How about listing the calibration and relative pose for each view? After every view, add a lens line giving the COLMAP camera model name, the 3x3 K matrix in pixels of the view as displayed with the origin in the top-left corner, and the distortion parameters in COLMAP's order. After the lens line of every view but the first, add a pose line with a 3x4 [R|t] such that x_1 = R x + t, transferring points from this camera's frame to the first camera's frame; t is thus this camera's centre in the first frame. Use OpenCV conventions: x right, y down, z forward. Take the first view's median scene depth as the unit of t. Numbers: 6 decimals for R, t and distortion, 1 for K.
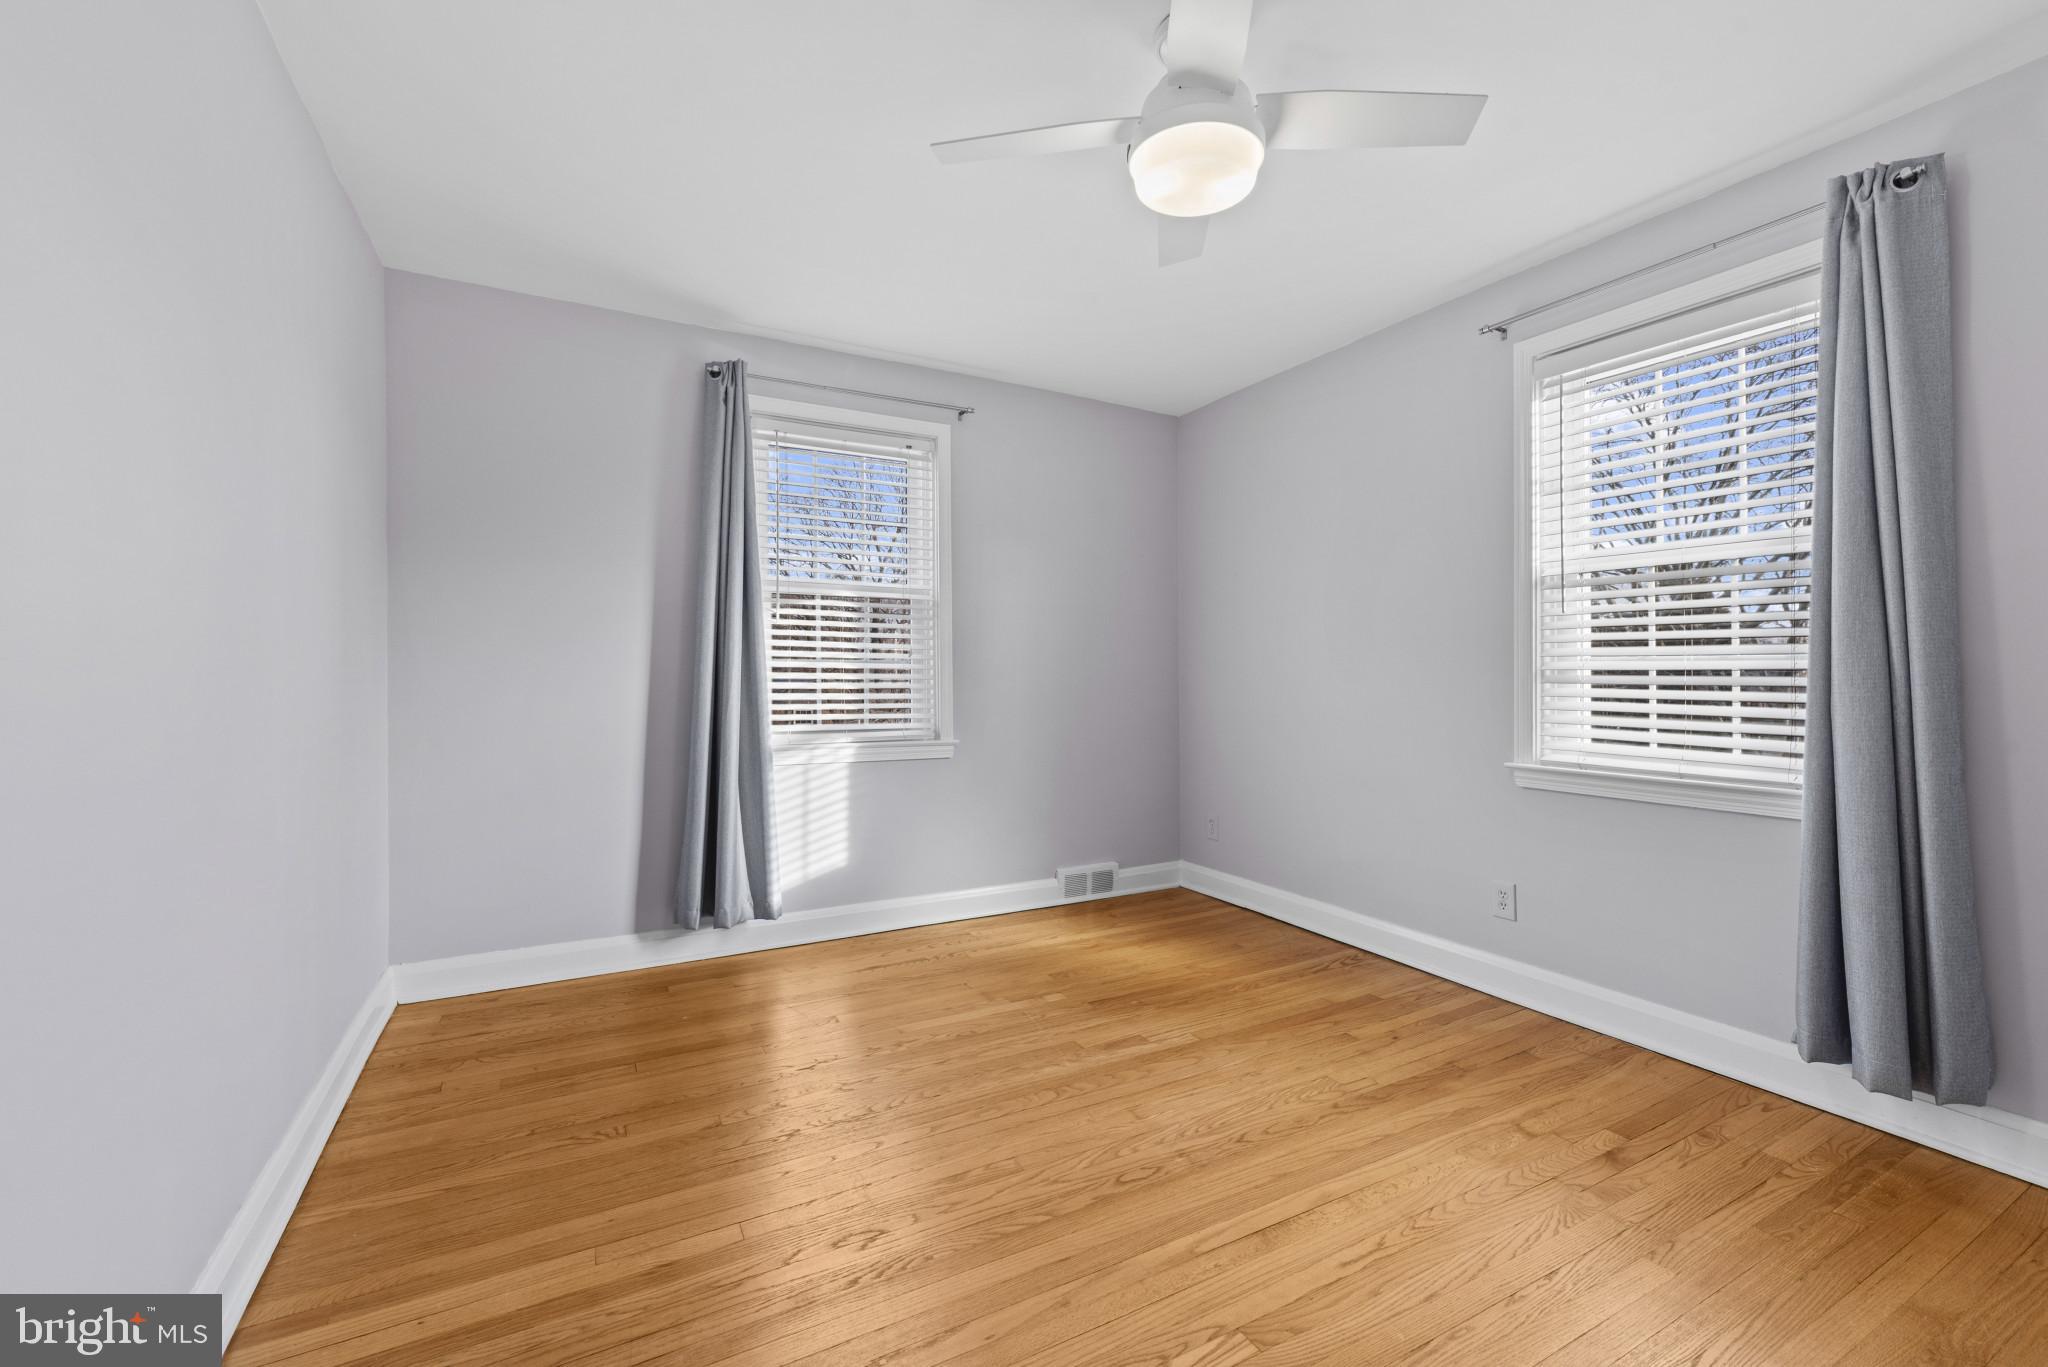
lens RADIAL K [[848.9, 0, 1024.0], [0, 848.9, 683.5], [0, 0, 1]] dist [0.008402, -0.000111]
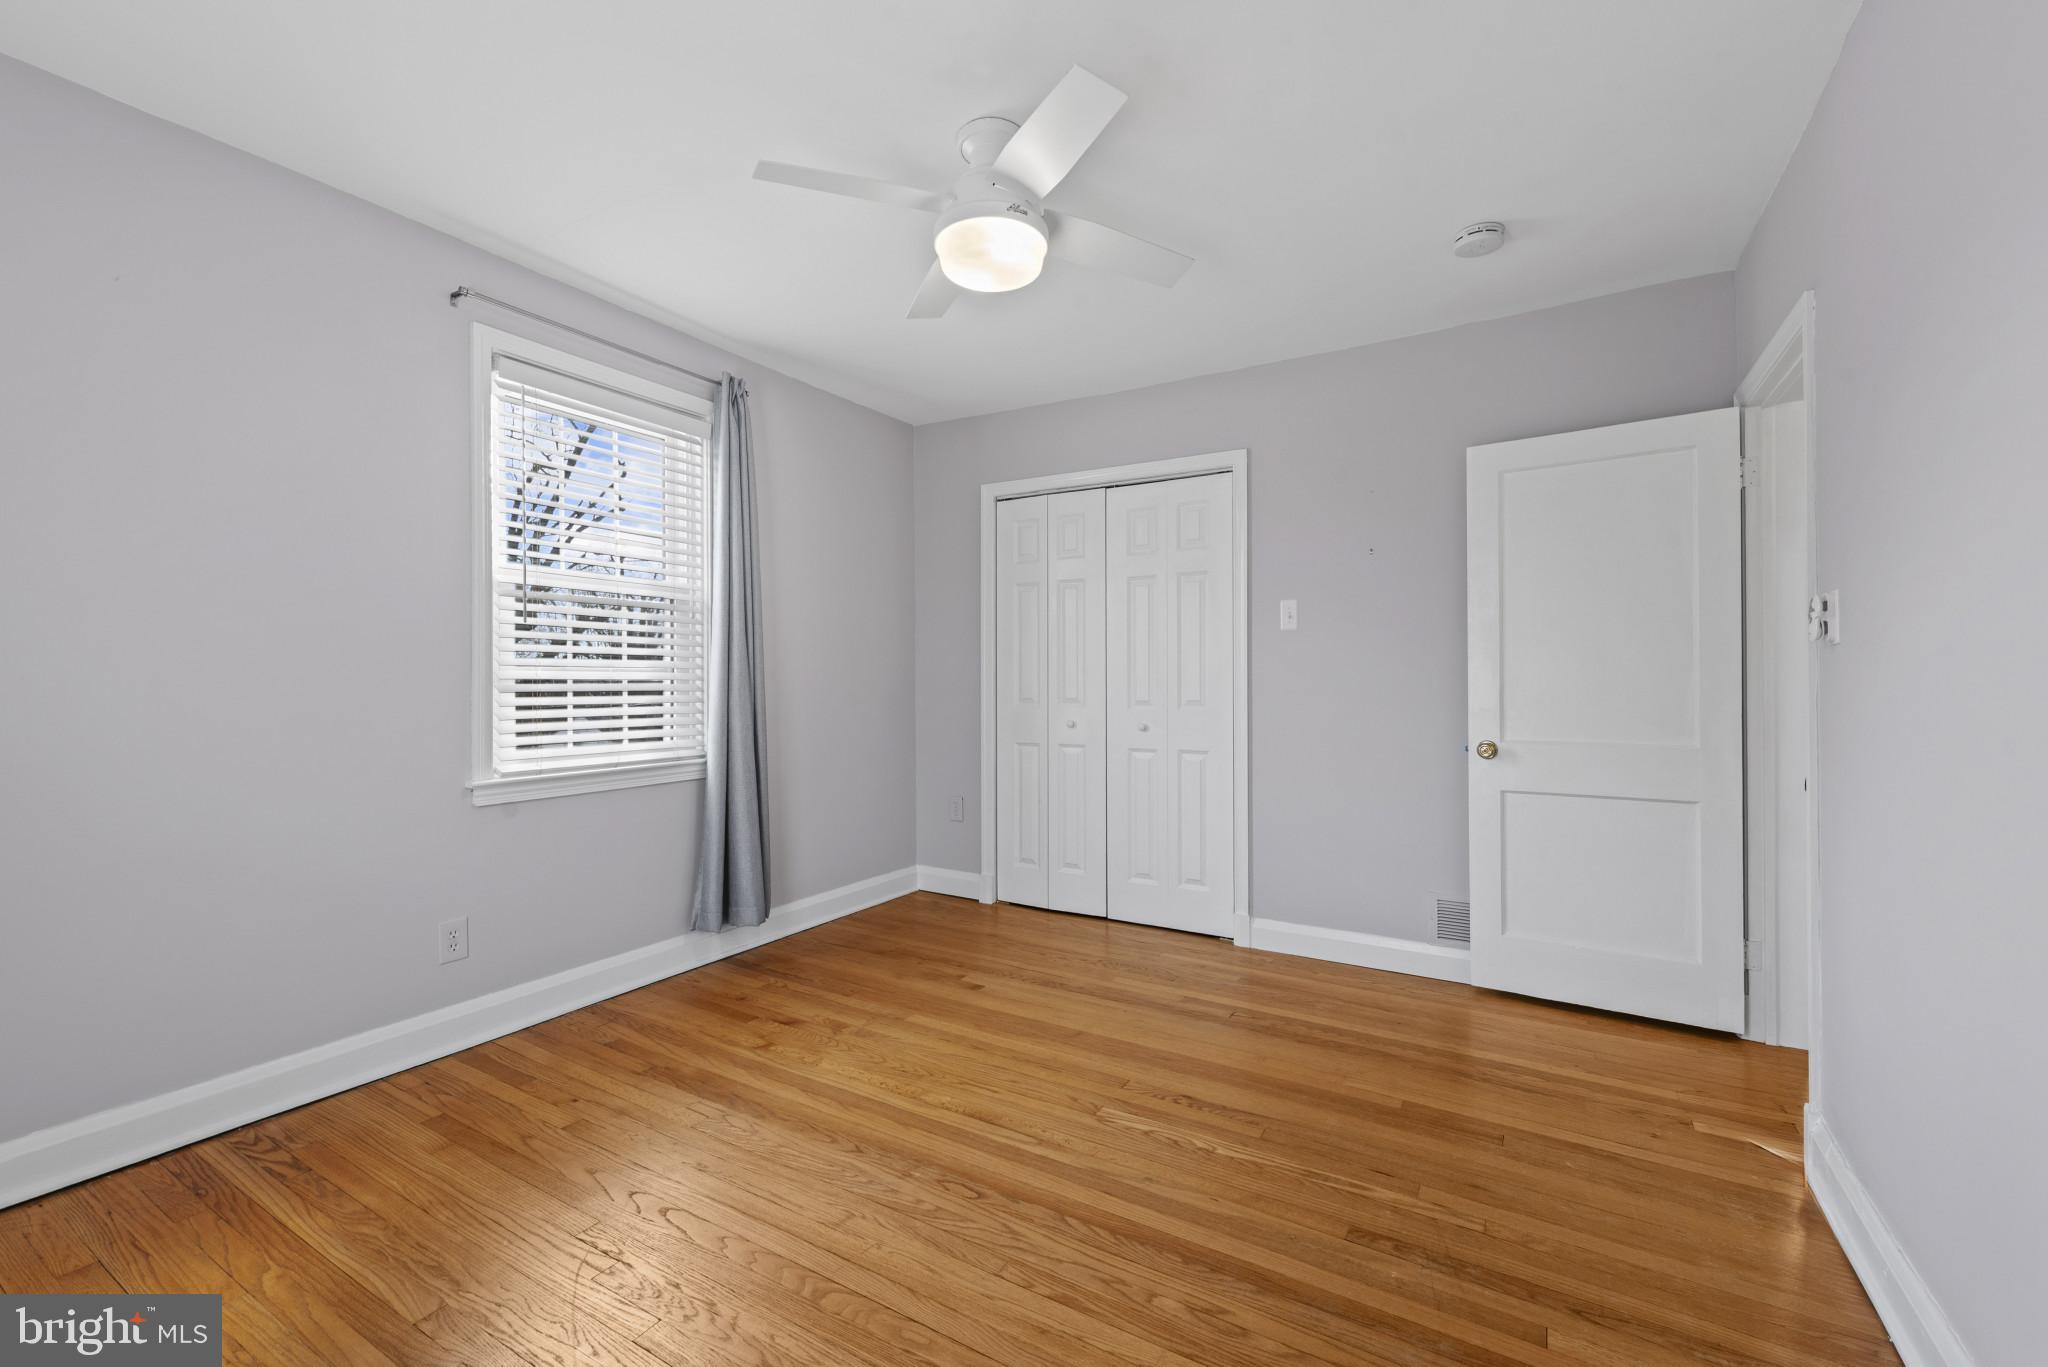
lens RADIAL K [[860.0, 0, 1019.2], [0, 860.0, 674.6], [0, 0, 1]] dist [0.003565, -0.000104]
pose [[-0.512183, 0.000029, 0.858876, -0.606142], [0.009208, 0.999943, 0.005457, -0.024415], [-0.858827, 0.010704, -0.512154, 1.145650]]
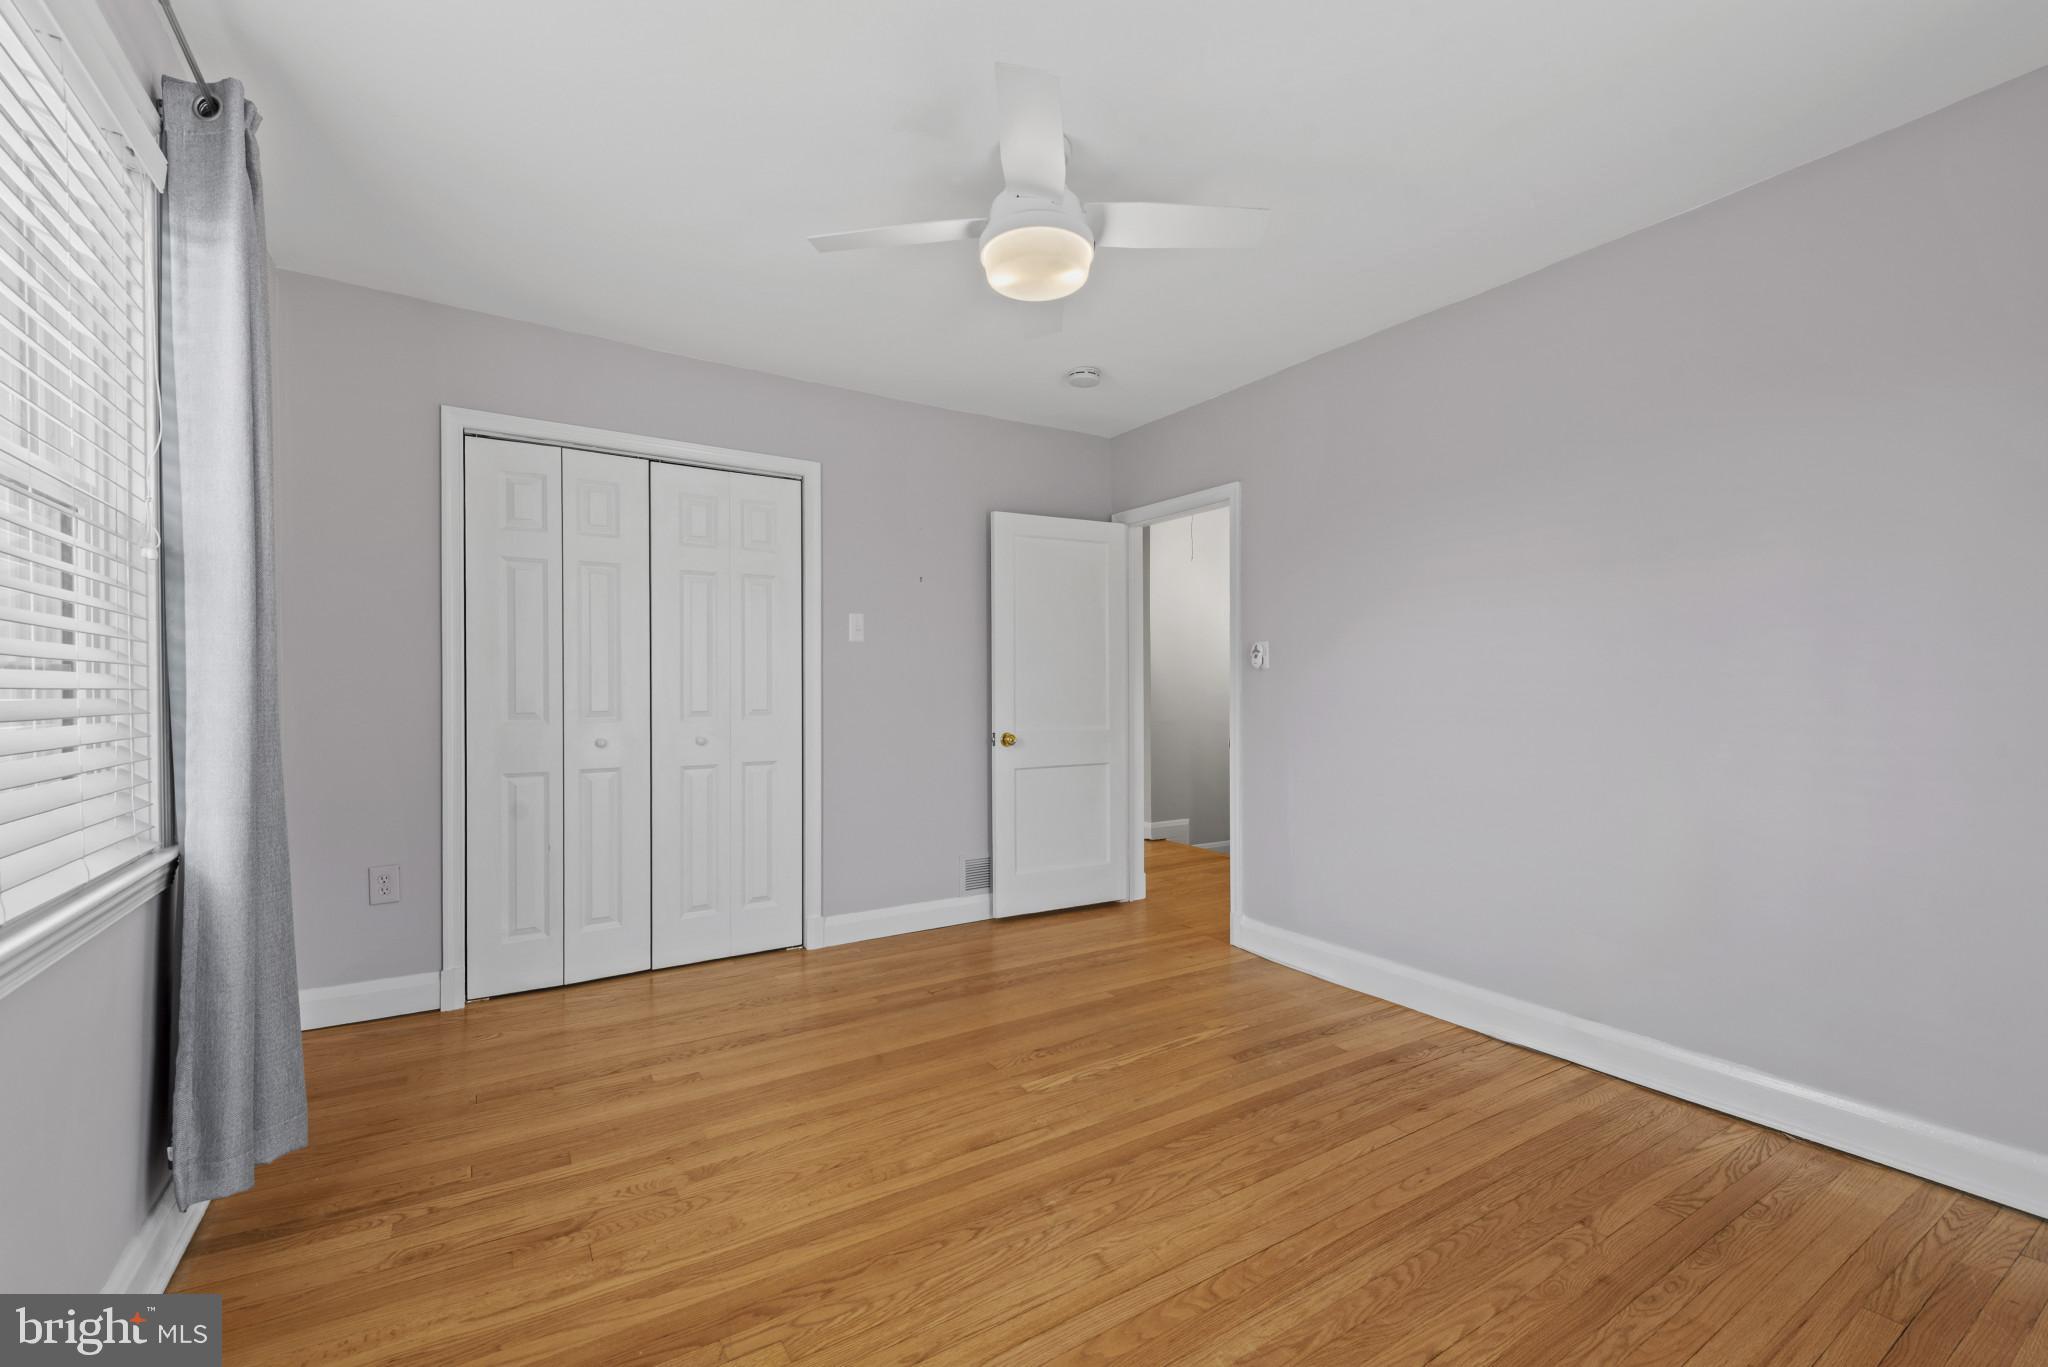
lens RADIAL K [[848.9, 0, 1024.0], [0, 848.9, 683.5], [0, 0, 1]] dist [0.008402, -0.000111]
pose [[-0.997134, -0.002113, -0.075630, 0.233537], [-0.002731, 0.999964, 0.008062, -0.024073], [0.075610, 0.008245, -0.997103, 1.582341]]
